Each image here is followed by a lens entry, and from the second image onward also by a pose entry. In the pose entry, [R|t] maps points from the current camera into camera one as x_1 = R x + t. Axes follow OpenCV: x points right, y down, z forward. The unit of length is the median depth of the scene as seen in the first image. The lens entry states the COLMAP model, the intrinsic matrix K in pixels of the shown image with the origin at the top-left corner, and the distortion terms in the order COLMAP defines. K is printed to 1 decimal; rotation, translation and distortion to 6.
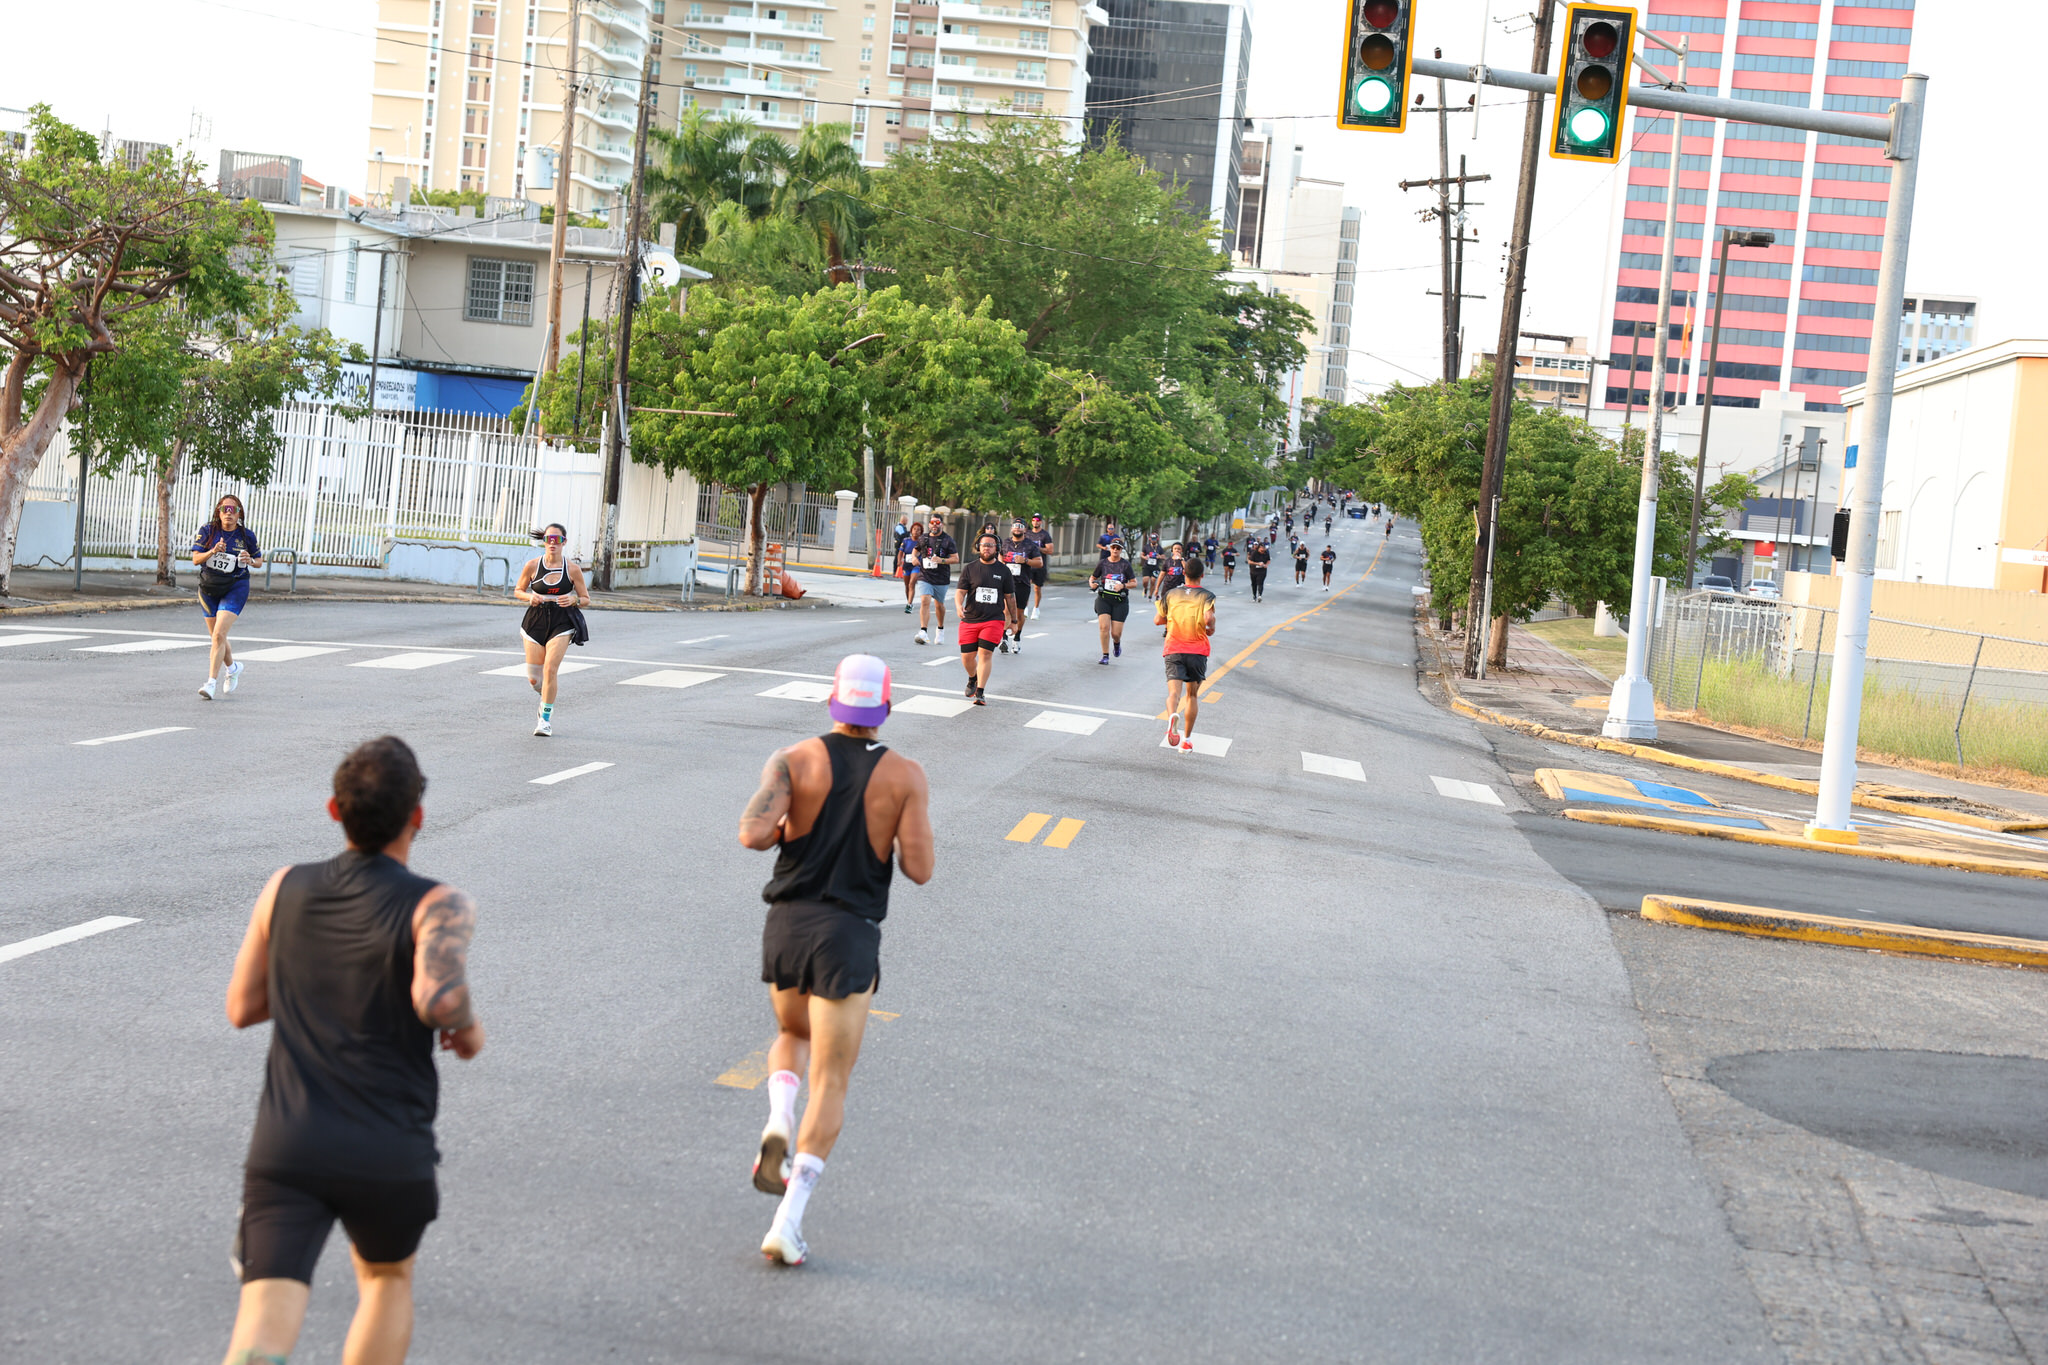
lens RADIAL K [[4248.3, 0, 1019.6], [0, 4248.3, 695.1], [0, 0, 1]] dist [0.534829, -0.205886]
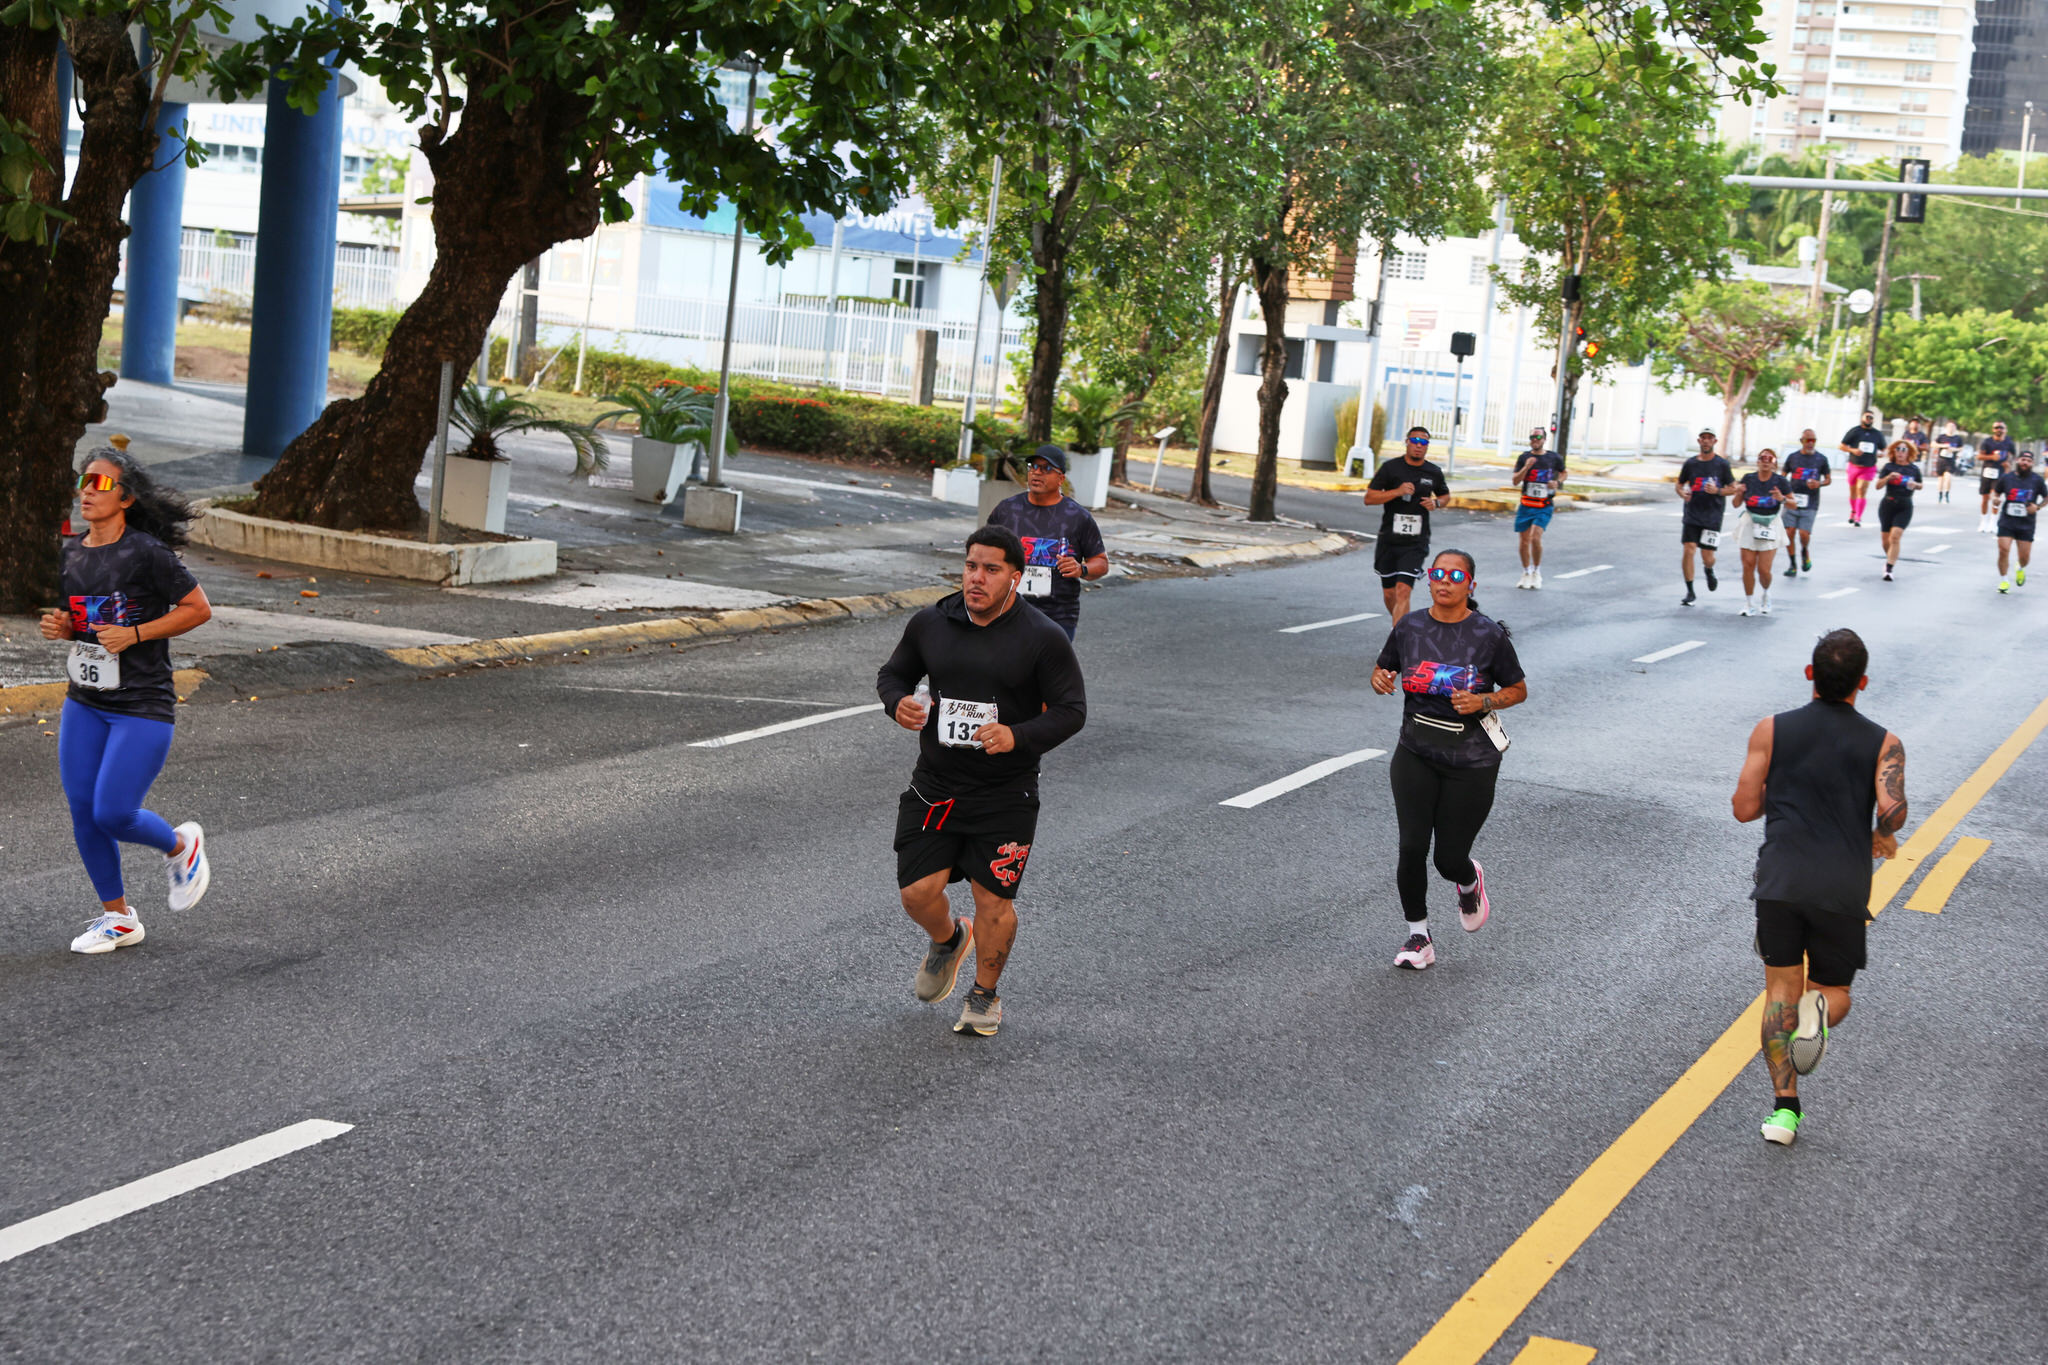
lens RADIAL K [[4129.3, 0, 1024.0], [0, 4129.3, 682.5], [0, 0, 1]] dist [0.311437, -0.259037]
pose [[0.981378, 0.019841, -0.191057, -0.100953], [-0.016795, 0.999705, 0.017549, 0.043466], [0.191349, -0.014013, 0.981422, -0.927525]]
